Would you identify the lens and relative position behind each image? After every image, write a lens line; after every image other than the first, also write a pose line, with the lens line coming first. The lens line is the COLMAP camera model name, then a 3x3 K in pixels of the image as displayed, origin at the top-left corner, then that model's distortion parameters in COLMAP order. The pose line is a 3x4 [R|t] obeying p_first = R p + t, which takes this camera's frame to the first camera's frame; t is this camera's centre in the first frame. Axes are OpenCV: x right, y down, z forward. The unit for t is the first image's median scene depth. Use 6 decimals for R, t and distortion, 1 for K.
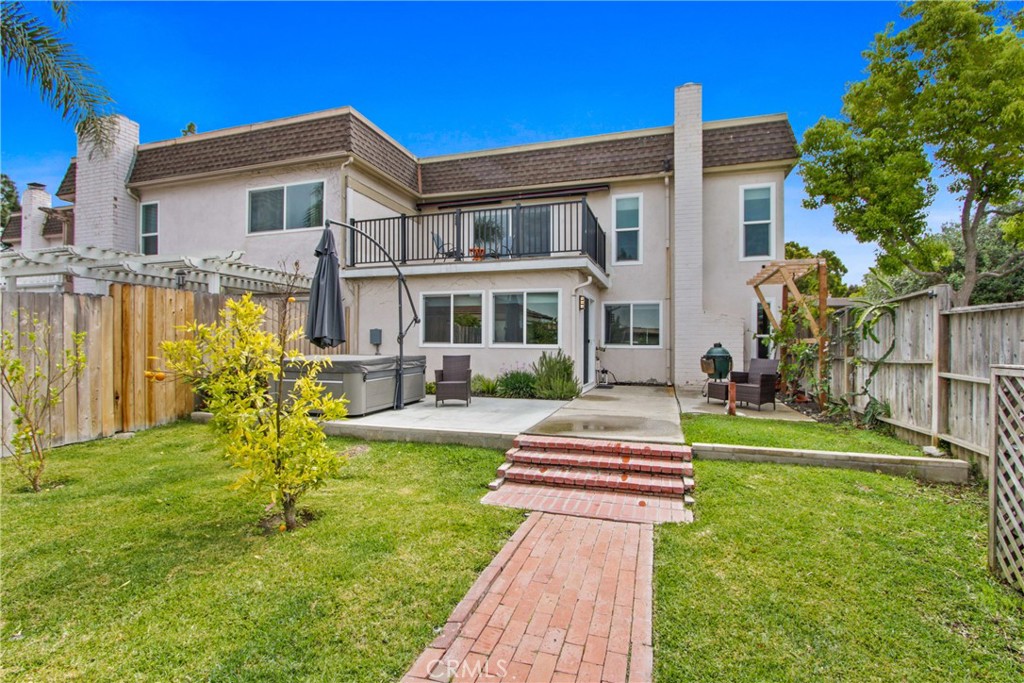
lens RADIAL K [[466.5, 0, 512.0], [0, 466.5, 341.5], [0, 0, 1]] dist [-0.000899, 0.000127]
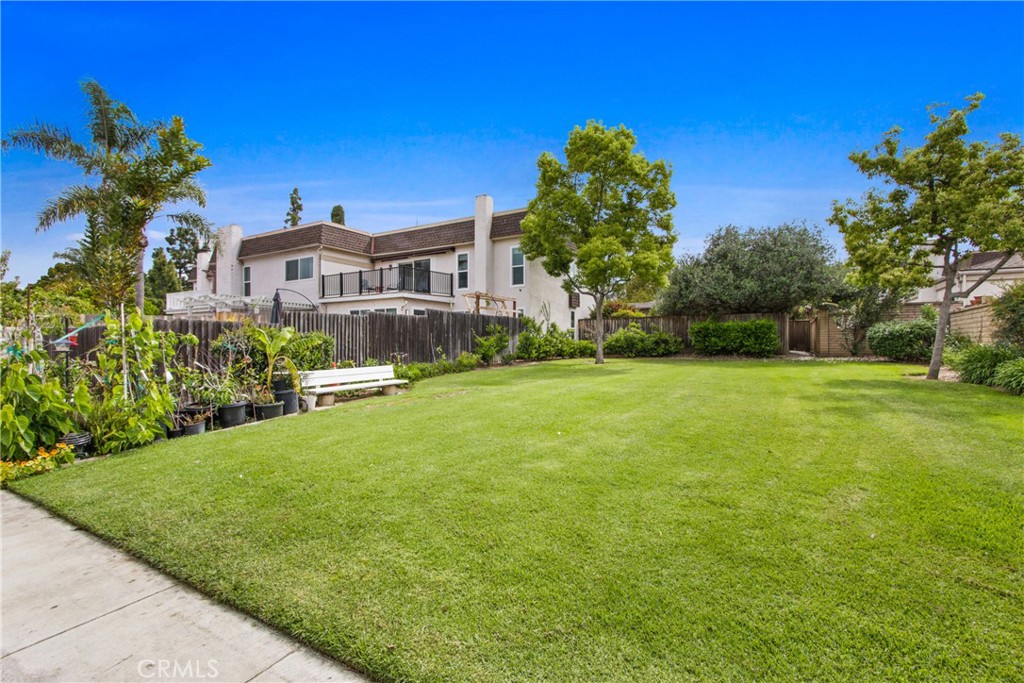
lens RADIAL K [[466.5, 0, 512.0], [0, 466.5, 341.5], [0, 0, 1]] dist [-0.000899, 0.000127]
pose [[0.974446, -0.011884, -0.224309, 0.848116], [0.010592, 0.999920, -0.006964, 0.053323], [0.224373, 0.004410, 0.974493, -0.756363]]
